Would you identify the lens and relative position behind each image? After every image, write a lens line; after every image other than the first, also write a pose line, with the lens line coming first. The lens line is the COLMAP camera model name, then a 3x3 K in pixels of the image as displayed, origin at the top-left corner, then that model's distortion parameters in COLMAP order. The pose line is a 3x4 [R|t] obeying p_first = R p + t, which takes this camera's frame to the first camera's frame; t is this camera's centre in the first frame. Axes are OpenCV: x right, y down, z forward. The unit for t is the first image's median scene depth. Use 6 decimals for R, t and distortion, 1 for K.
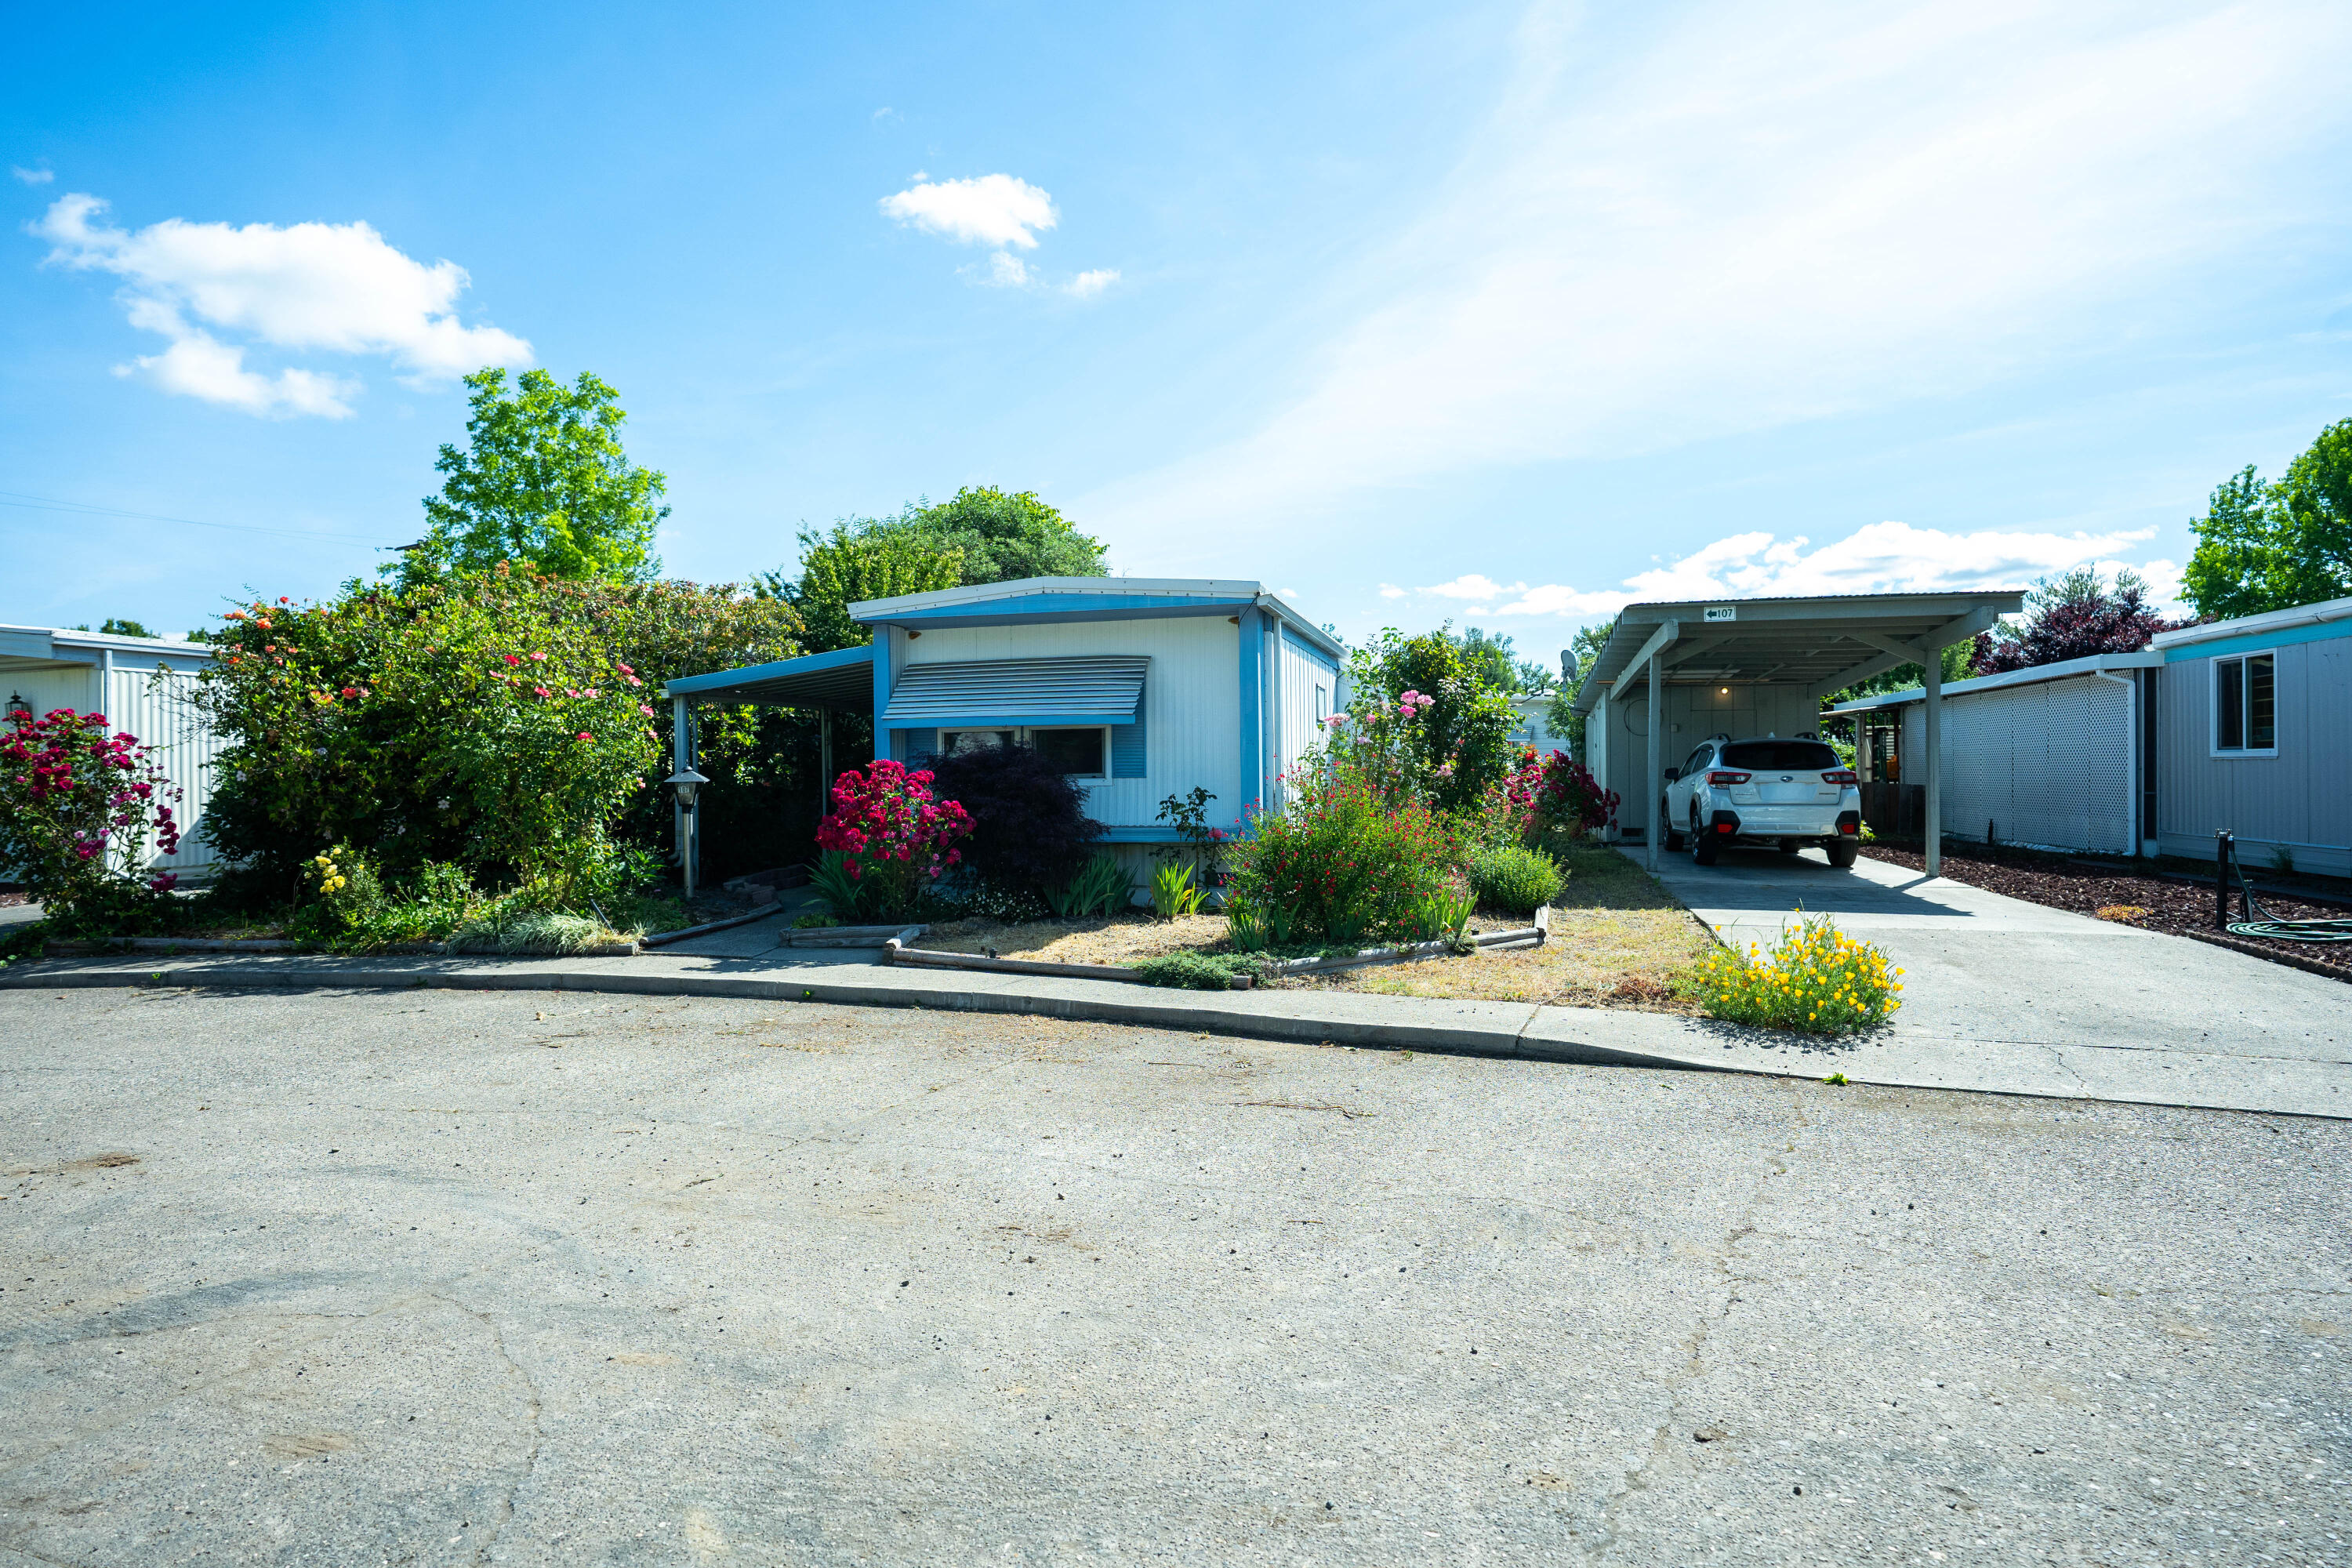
lens RADIAL K [[1217.0, 0, 1191.0], [0, 1217.0, 793.3], [0, 0, 1]] dist [-0.017483, -0.000473]
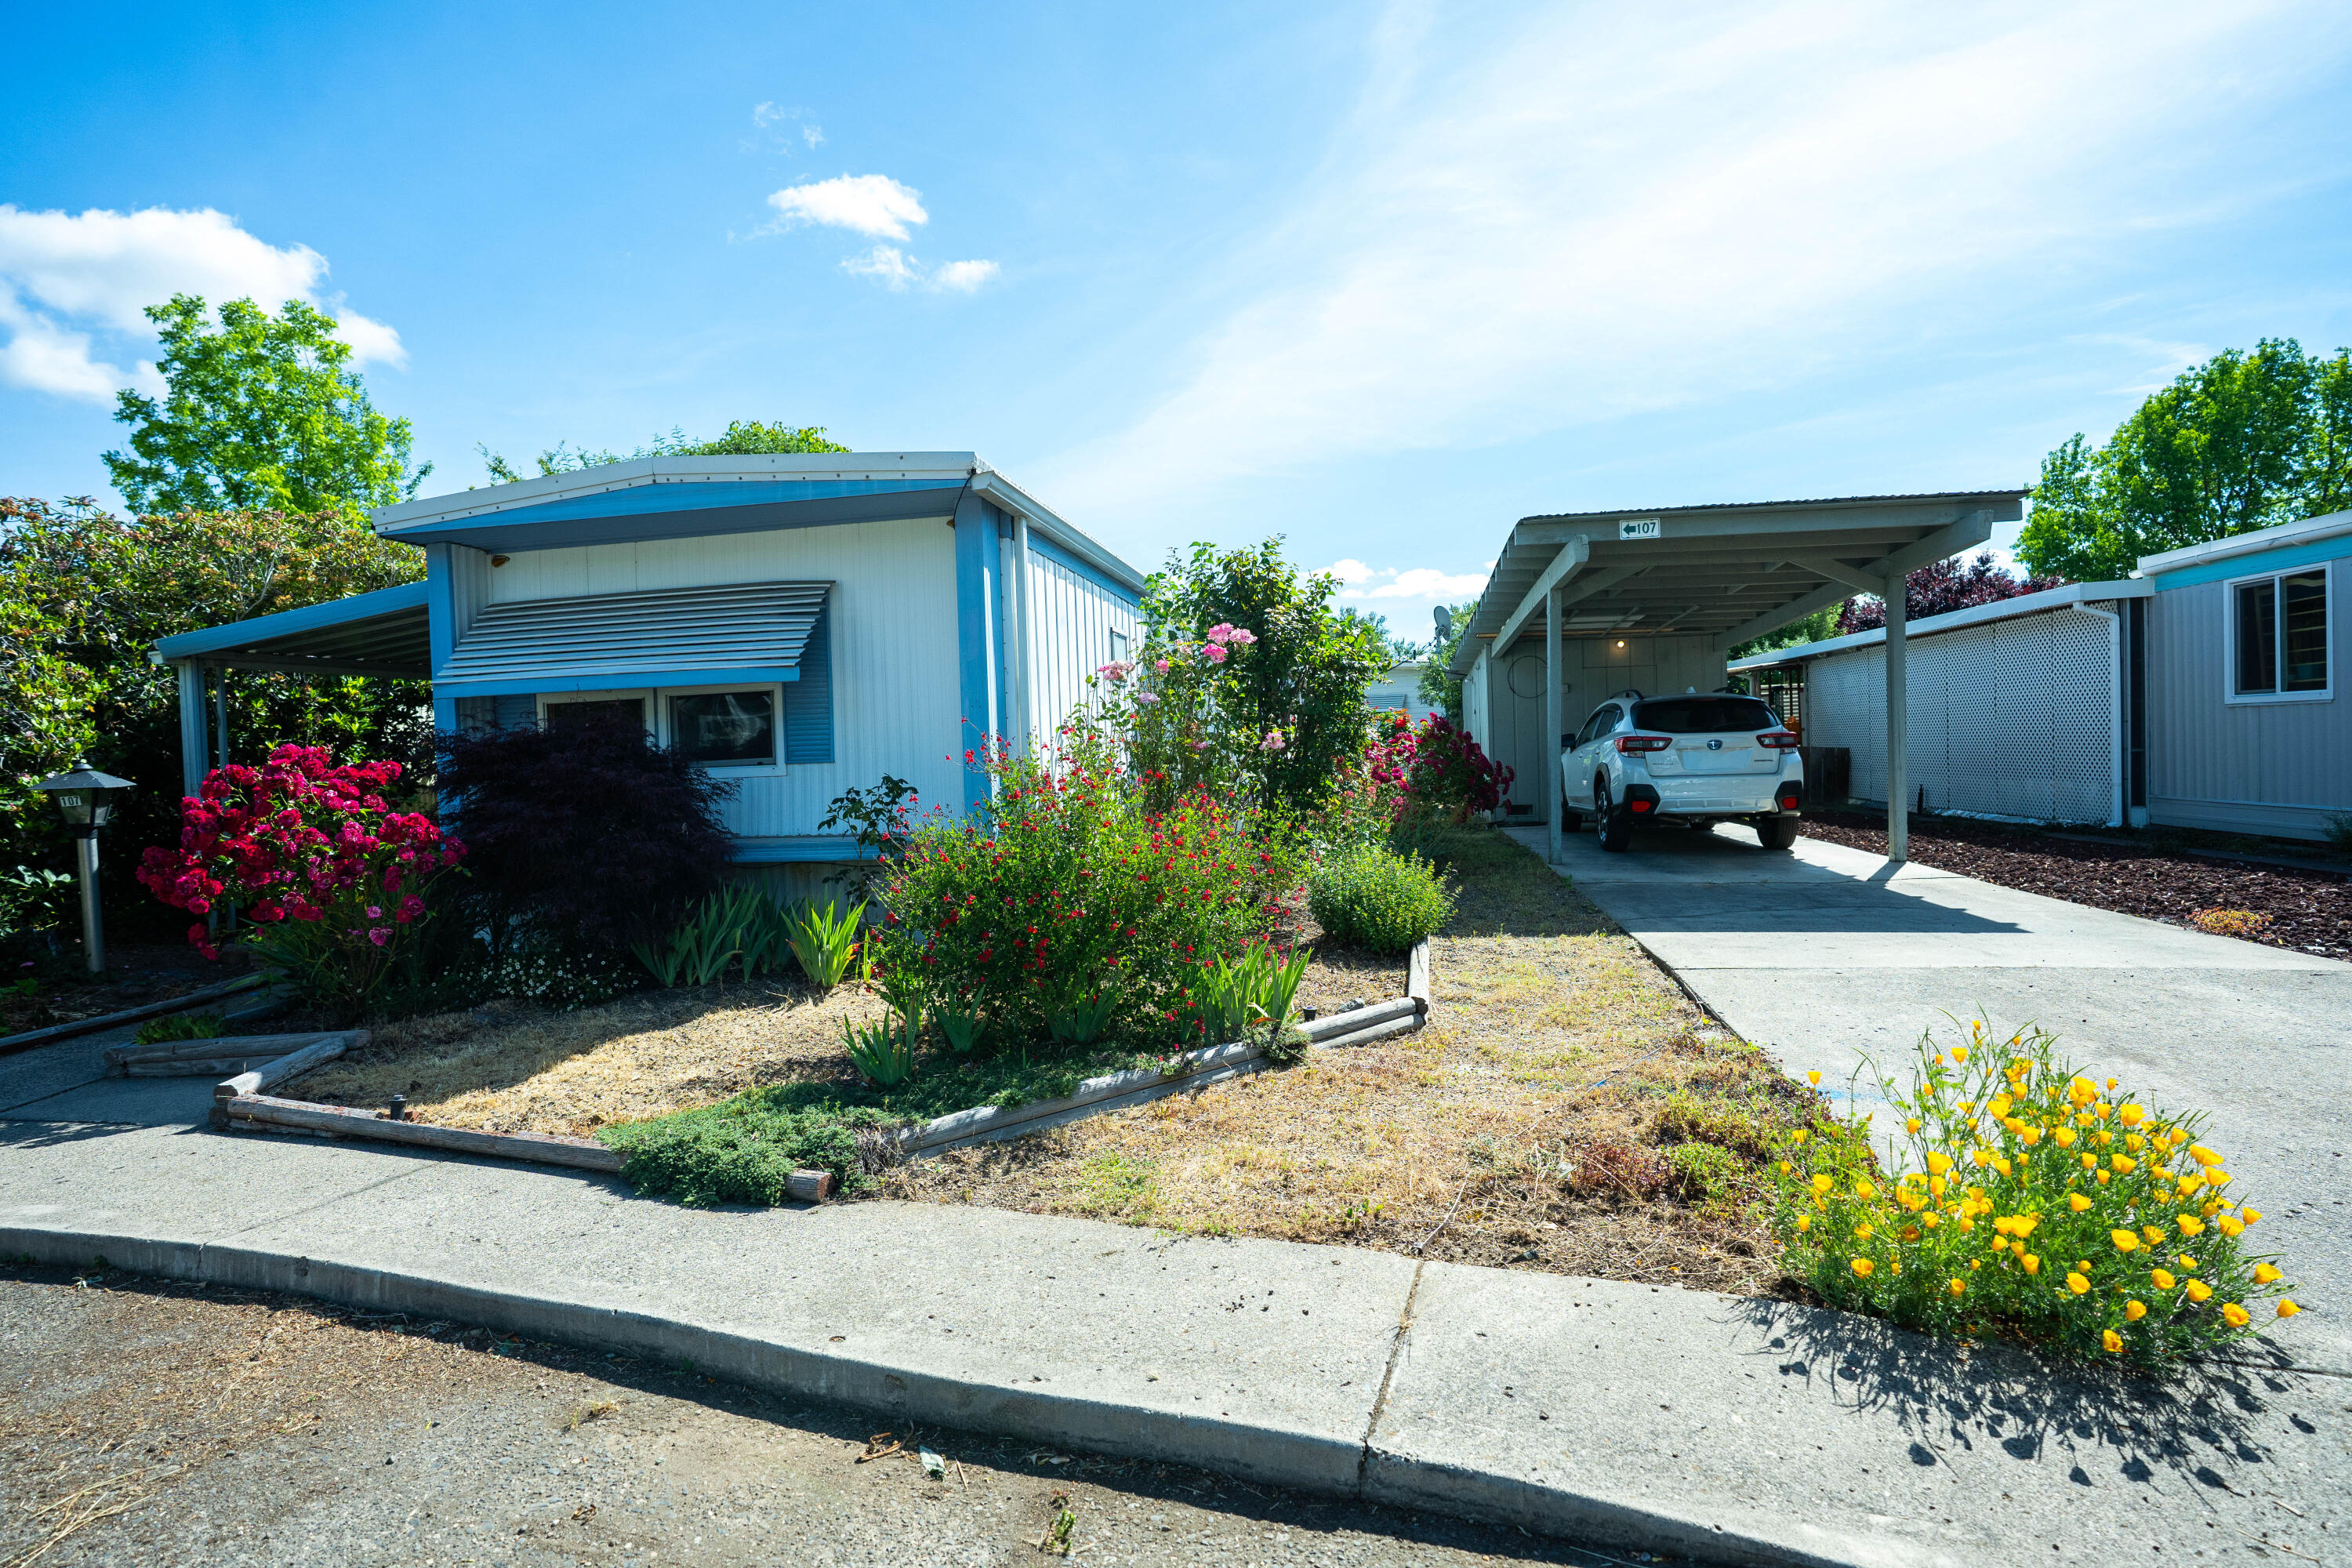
lens RADIAL K [[1163.7, 0, 1169.8], [0, 1163.7, 790.9], [0, 0, 1]] dist [-0.029529, 0.001805]
pose [[0.997065, -0.026722, 0.071746, 0.081698], [0.025572, 0.999530, 0.016898, -0.002630], [-0.072164, -0.015014, 0.997280, 0.282628]]
